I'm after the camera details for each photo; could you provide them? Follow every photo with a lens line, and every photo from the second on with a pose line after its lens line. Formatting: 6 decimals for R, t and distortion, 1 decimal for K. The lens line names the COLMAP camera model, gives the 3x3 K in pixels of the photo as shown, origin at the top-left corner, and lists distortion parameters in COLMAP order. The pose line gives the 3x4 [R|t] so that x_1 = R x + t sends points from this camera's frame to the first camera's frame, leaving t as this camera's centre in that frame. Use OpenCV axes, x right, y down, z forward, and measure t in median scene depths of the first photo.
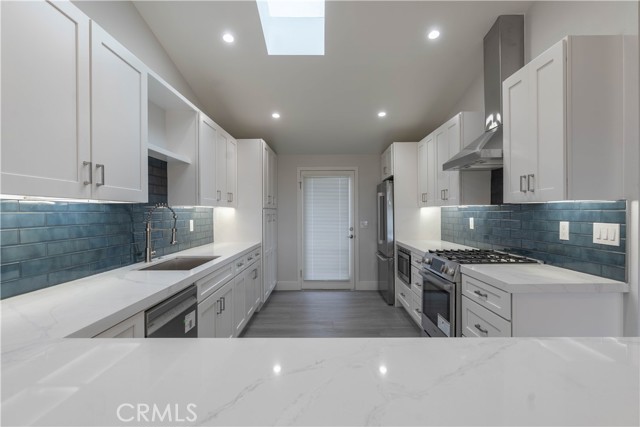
lens RADIAL K [[315.7, 0, 317.9], [0, 315.7, 213.8], [0, 0, 1]] dist [-0.004065, 0.000180]
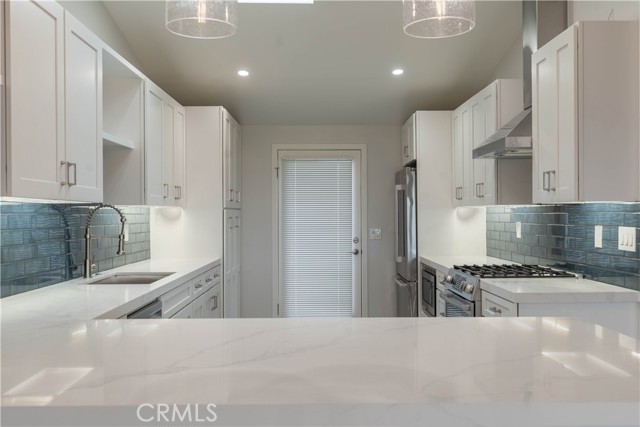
lens RADIAL K [[596.3, 0, 320.4], [0, 596.3, 213.7], [0, 0, 1]] dist [0.011693, 0.000000]
pose [[0.999616, 0.001288, 0.027667, -0.001500], [-0.001126, 0.999982, -0.005884, 0.001897], [-0.027674, 0.005850, 0.999600, -0.395113]]
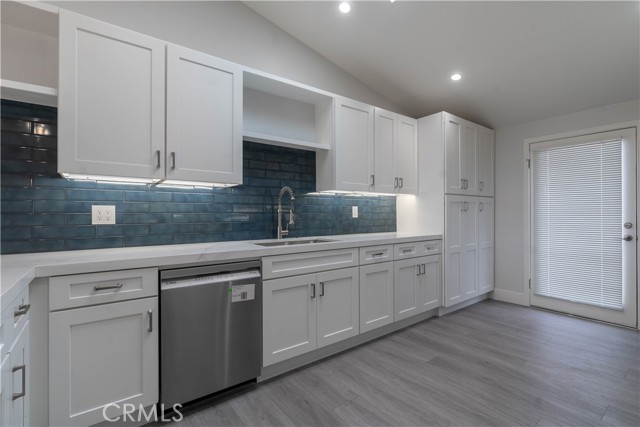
lens RADIAL K [[294.3, 0, 323.8], [0, 294.3, 212.4], [0, 0, 1]] dist [-0.010079, 0.005054]
pose [[0.628026, 0.000883, -0.778192, 0.314498], [-0.002314, 0.999997, -0.000733, 0.044969], [0.778189, 0.002261, 0.628026, 0.362049]]
